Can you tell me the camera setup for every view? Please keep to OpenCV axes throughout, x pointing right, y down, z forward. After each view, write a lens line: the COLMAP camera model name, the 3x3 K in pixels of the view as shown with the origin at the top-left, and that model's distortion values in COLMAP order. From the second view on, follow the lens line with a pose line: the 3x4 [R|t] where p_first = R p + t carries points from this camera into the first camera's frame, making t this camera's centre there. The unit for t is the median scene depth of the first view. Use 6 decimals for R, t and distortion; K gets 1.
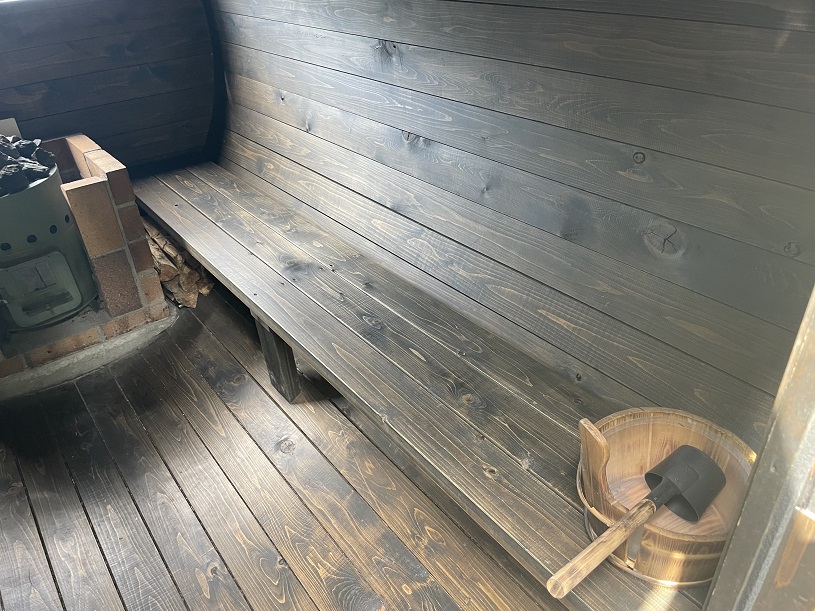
lens RADIAL K [[617.1, 0, 411.9], [0, 617.1, 318.1], [0, 0, 1]] dist [0.038843, -0.054679]
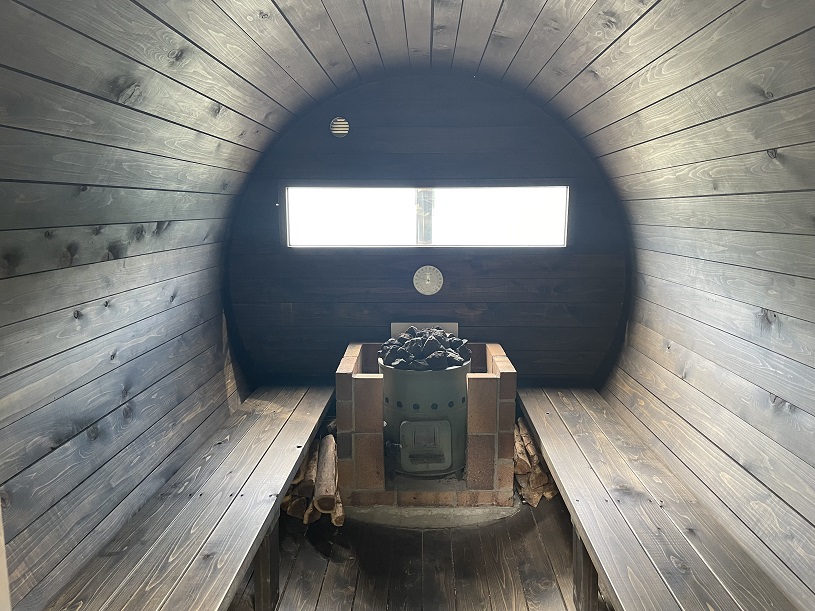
lens RADIAL K [[617.1, 0, 408.9], [0, 617.1, 306.2], [0, 0, 1]] dist [0.038843, -0.054679]
pose [[0.774661, 0.141491, -0.616344, 0.114979], [-0.372934, 0.889340, -0.264566, 0.047004], [0.510706, 0.434805, 0.741704, -0.084893]]
